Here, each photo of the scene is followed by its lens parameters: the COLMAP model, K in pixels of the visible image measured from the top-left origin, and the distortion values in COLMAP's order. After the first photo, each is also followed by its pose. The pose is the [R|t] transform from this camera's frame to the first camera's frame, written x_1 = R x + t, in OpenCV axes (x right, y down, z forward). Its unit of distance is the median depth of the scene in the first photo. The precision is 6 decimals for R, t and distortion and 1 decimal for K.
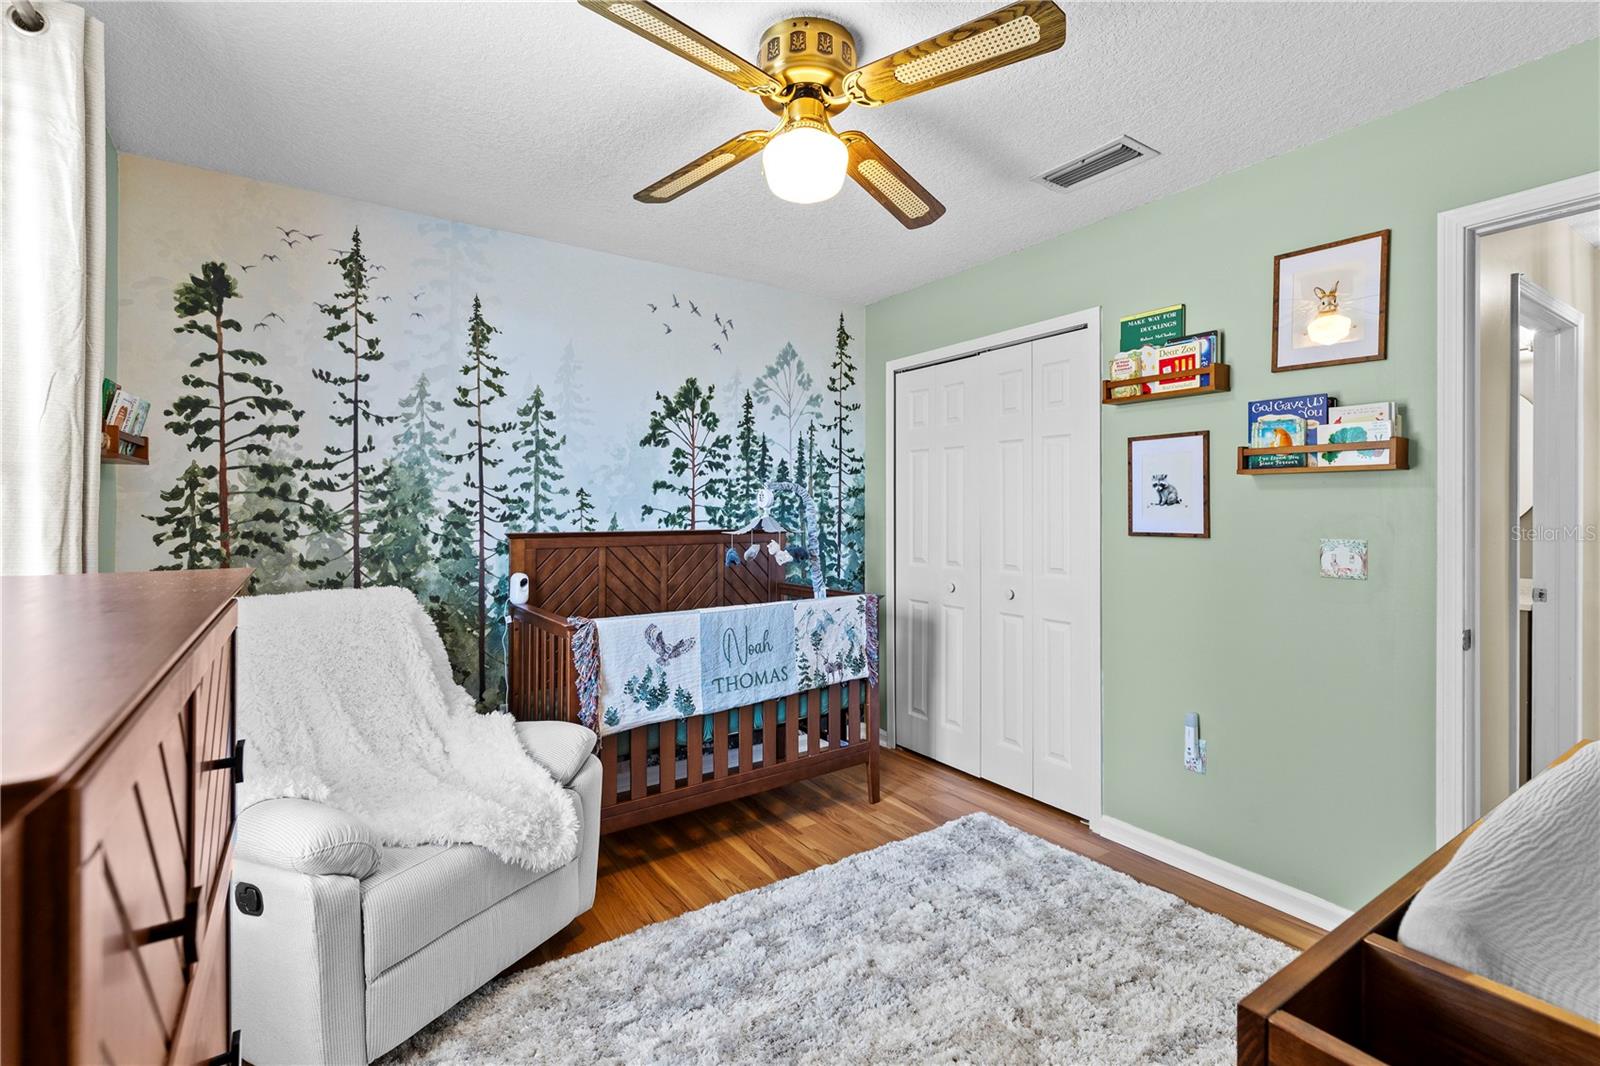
lens RADIAL K [[722.2, 0, 804.8], [0, 722.2, 511.0], [0, 0, 1]] dist [0.002261, 0.000094]
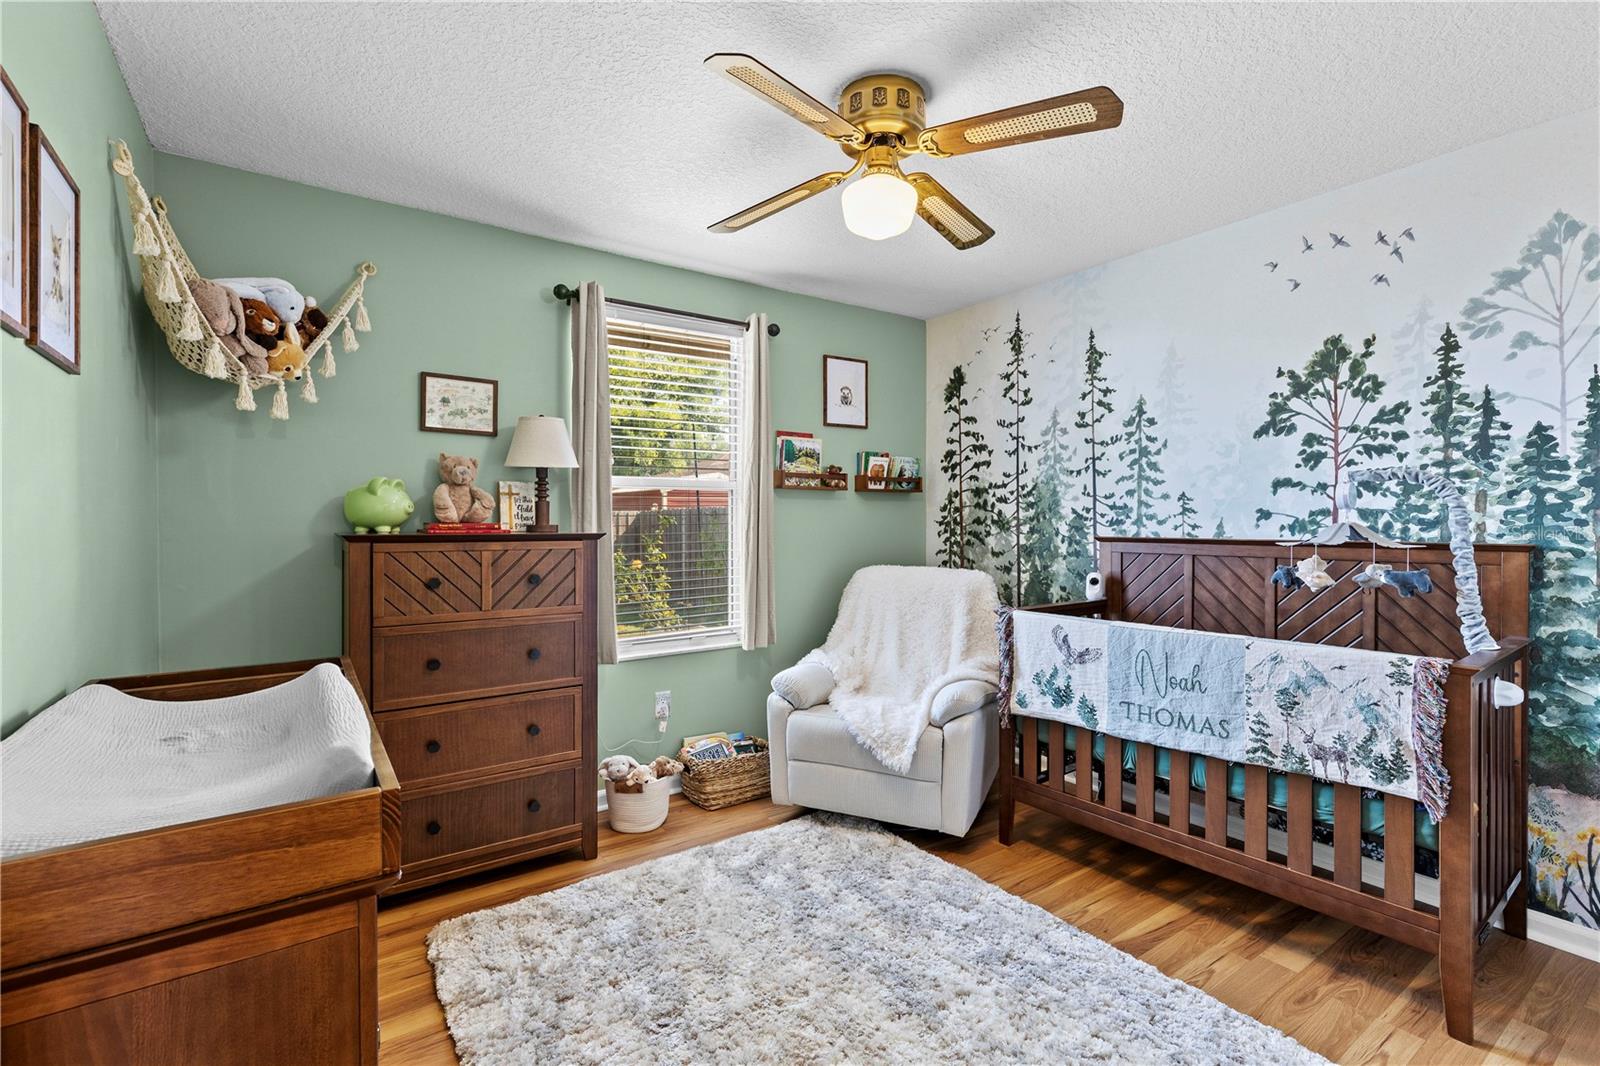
lens RADIAL K [[718.7, 0, 797.5], [0, 718.7, 528.7], [0, 0, 1]] dist [0.001885, -0.000043]
pose [[0.009588, 0.009075, -0.999913, 0.713309], [0.000429, 0.999959, 0.009079, 0.008499], [0.999954, -0.000516, 0.009584, 0.544472]]
